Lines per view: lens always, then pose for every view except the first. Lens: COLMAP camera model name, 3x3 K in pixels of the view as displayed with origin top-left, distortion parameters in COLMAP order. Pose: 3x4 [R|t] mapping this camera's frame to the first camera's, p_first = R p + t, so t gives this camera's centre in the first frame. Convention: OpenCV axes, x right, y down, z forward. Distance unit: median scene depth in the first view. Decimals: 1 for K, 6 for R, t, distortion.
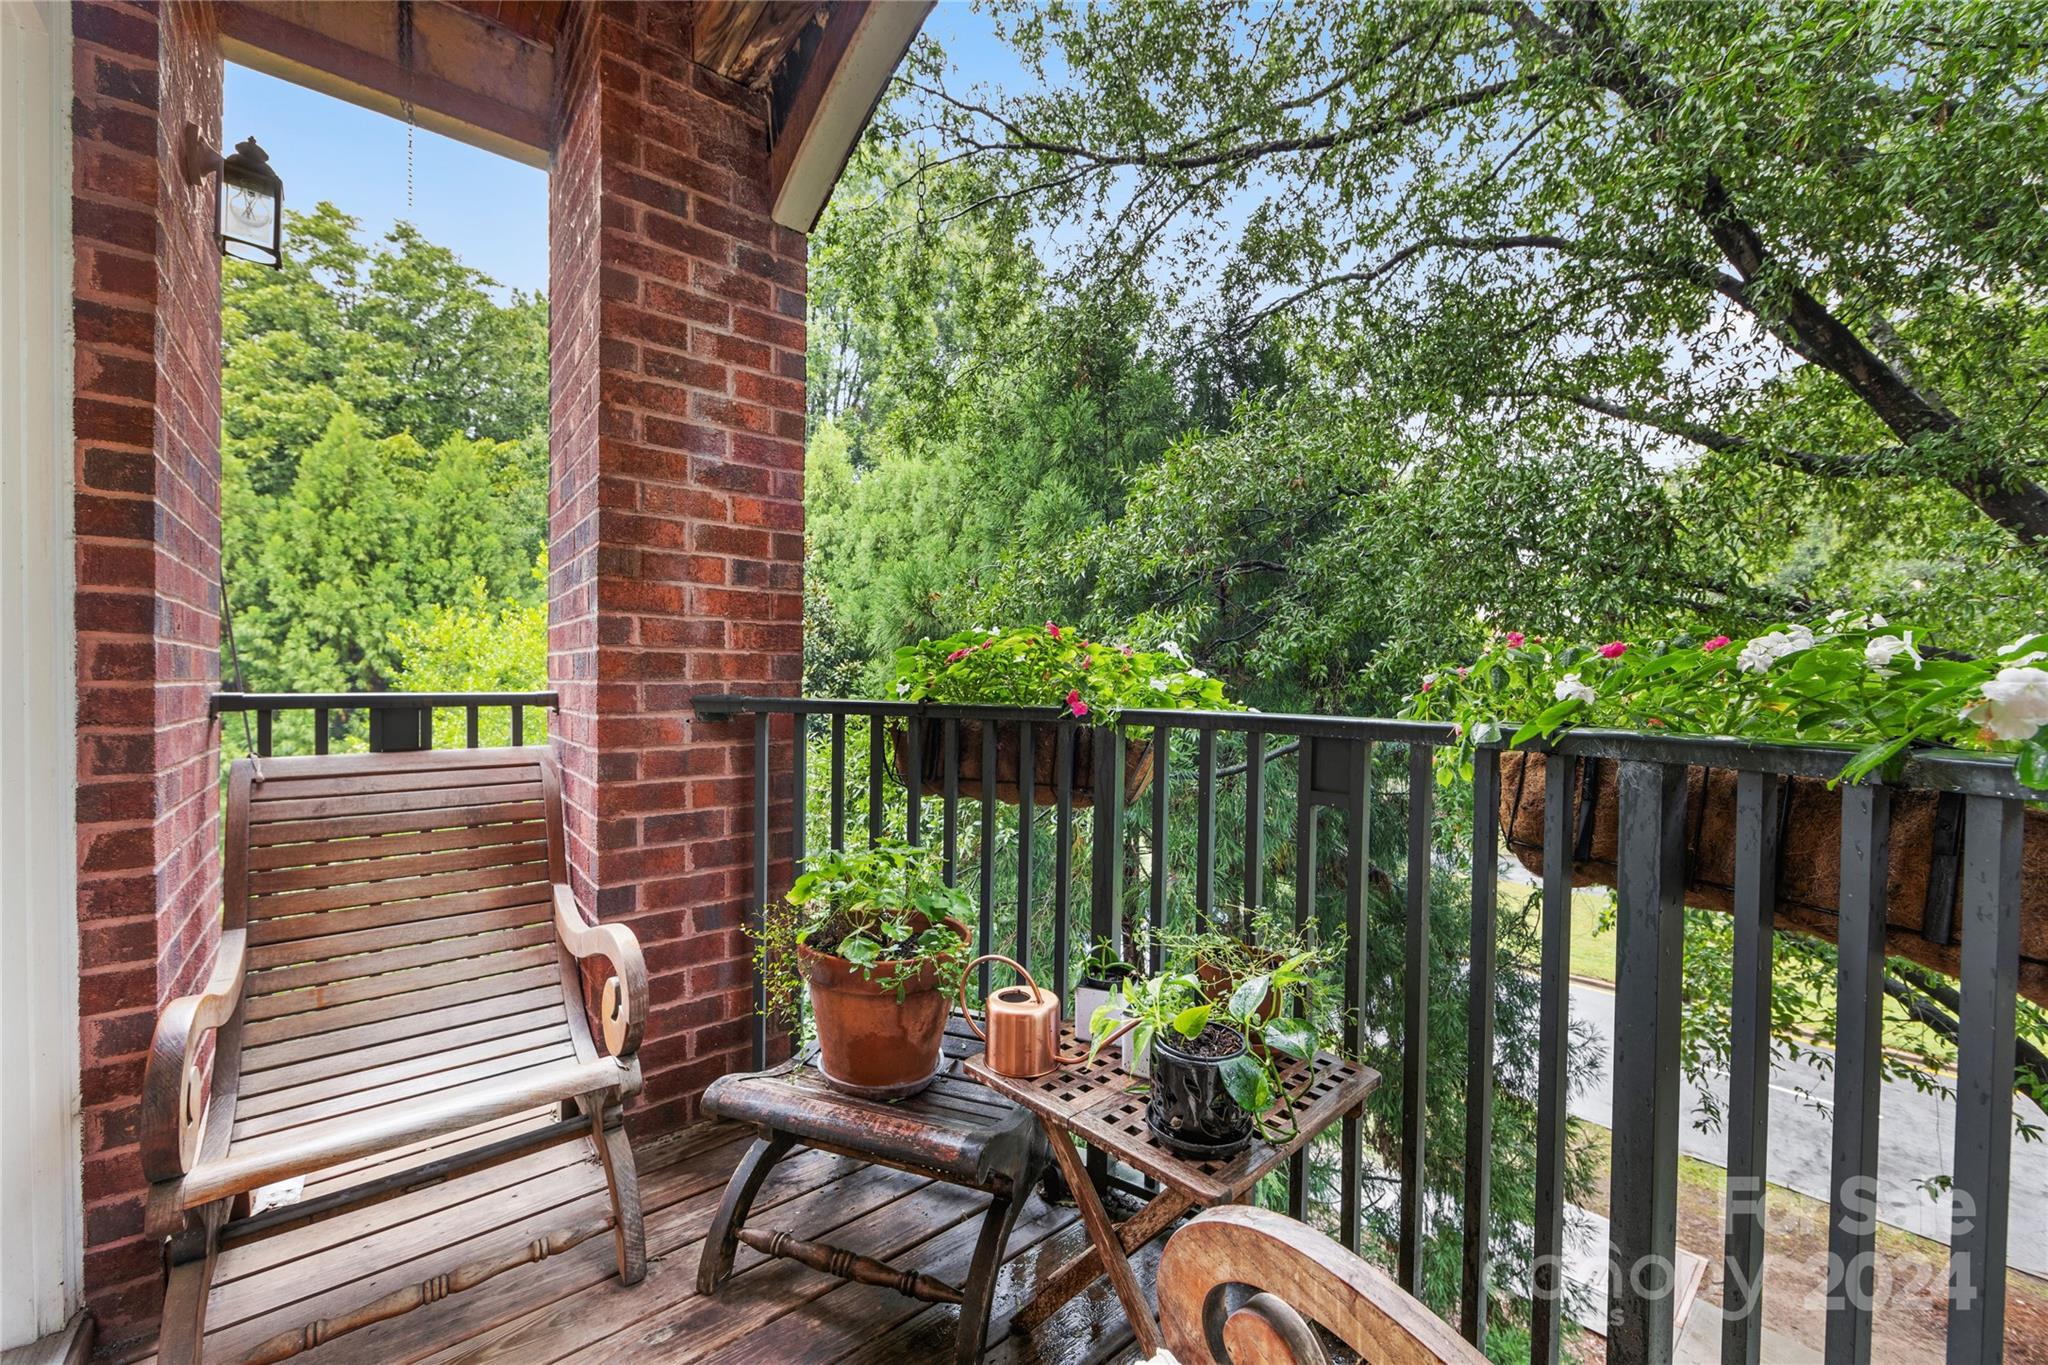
lens RADIAL K [[809.8, 0, 1015.4], [0, 809.8, 688.0], [0, 0, 1]] dist [-0.005472, 0.000772]
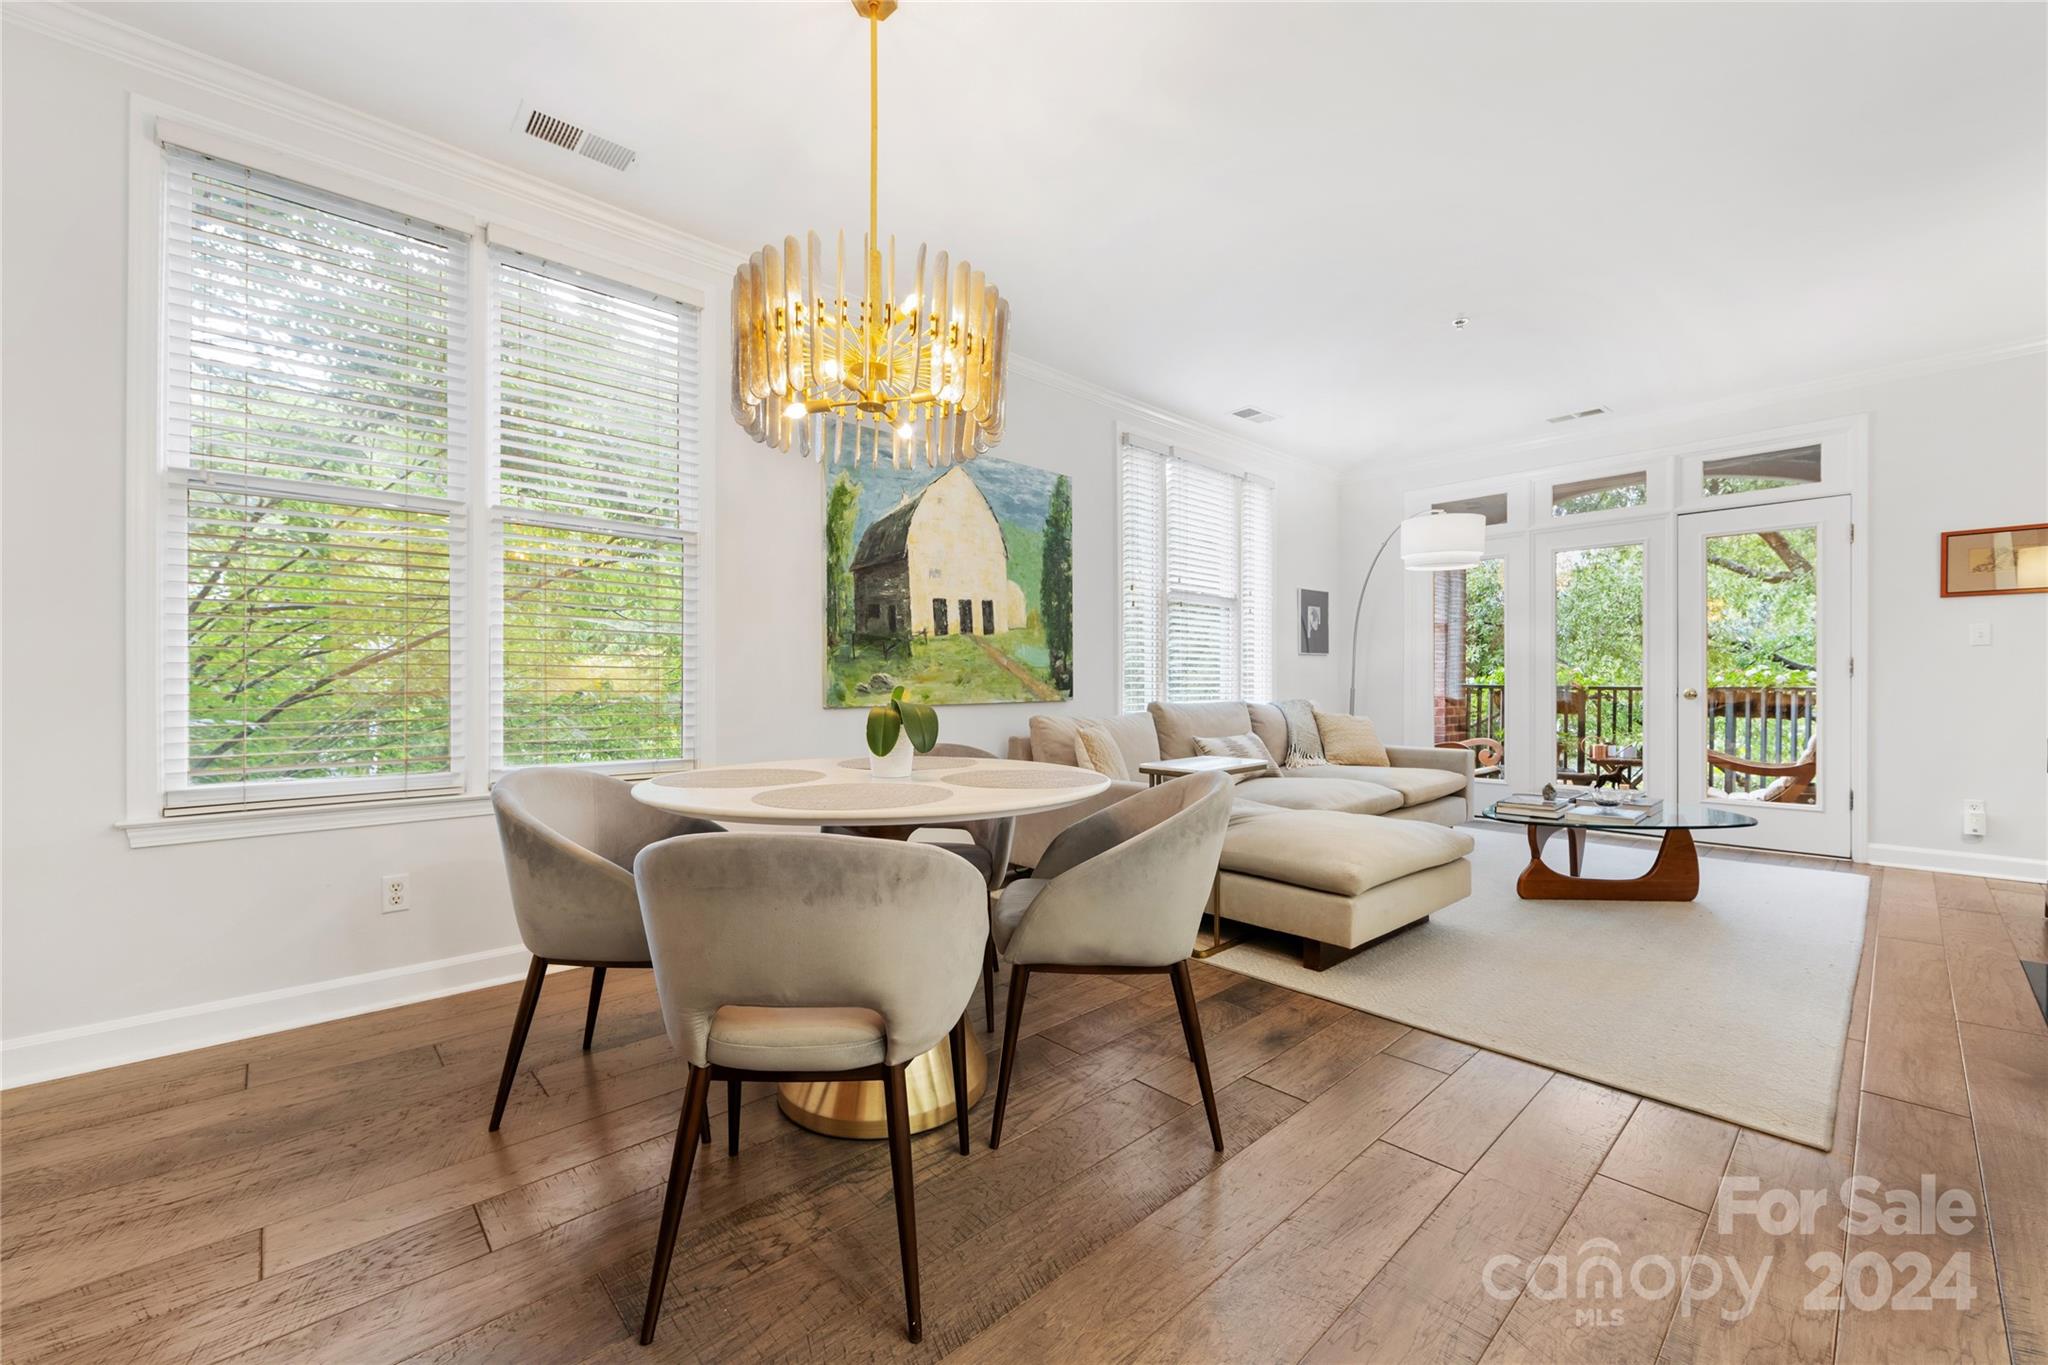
lens RADIAL K [[809.8, 0, 1015.2], [0, 809.8, 689.0], [0, 0, 1]] dist [-0.005472, 0.000772]
pose [[0.998830, -0.007085, 0.047834, -2.329358], [0.007054, 0.999975, 0.000825, 0.017852], [-0.047839, -0.000486, 0.998855, -2.292077]]
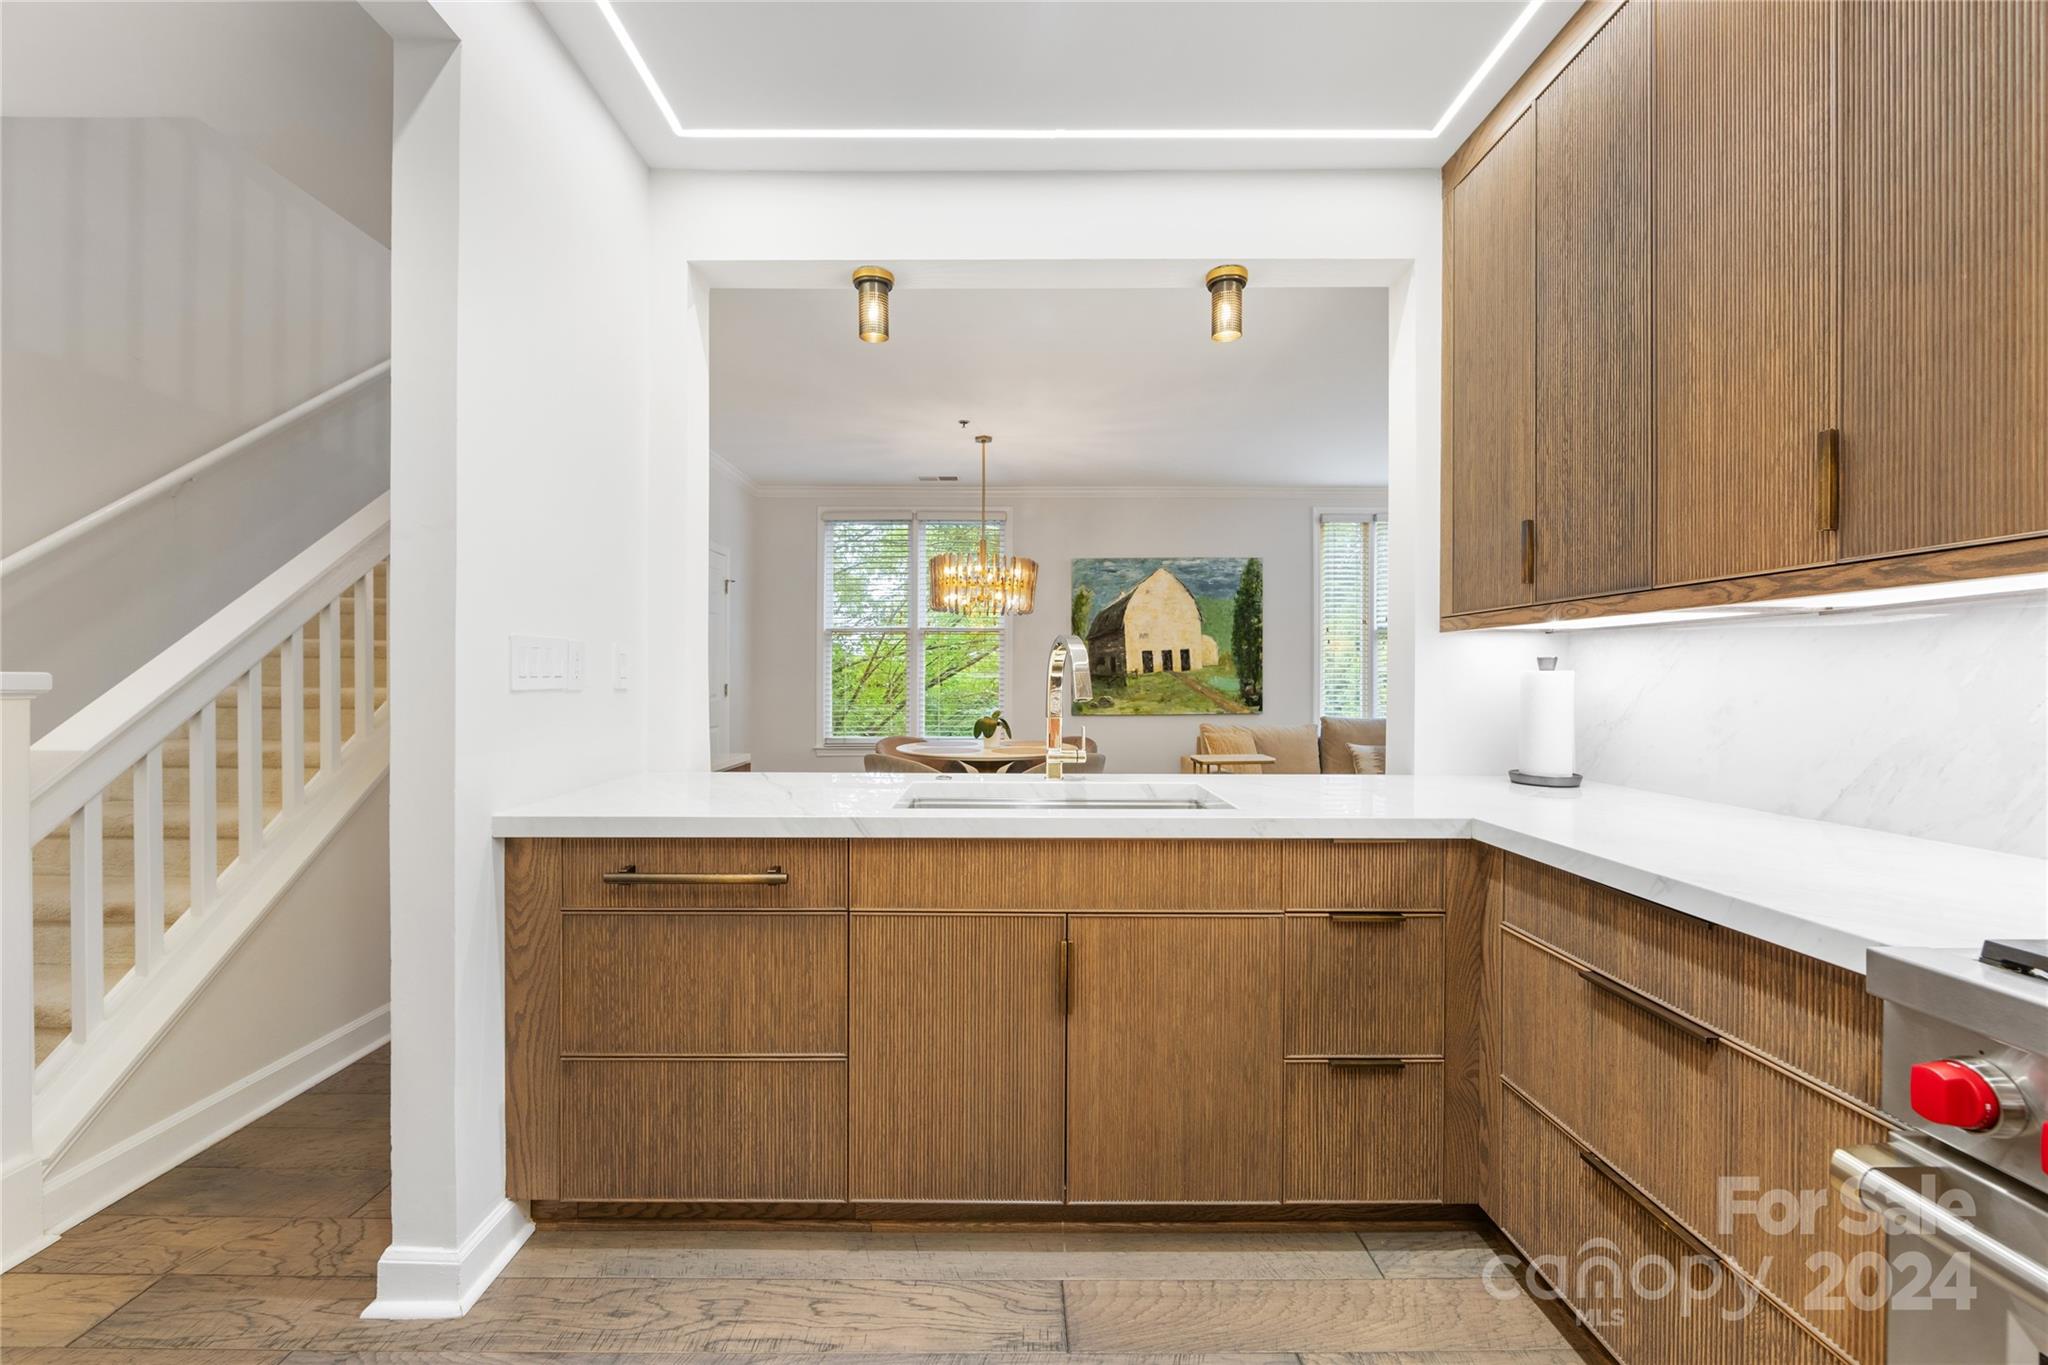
lens RADIAL K [[809.8, 0, 1016.2], [0, 809.8, 677.8], [0, 0, 1]] dist [-0.005472, 0.000772]
pose [[0.774721, -0.002989, -0.632296, -0.872315], [0.000632, 0.999992, -0.003952, -0.072058], [0.632303, 0.002662, 0.774717, -3.125418]]
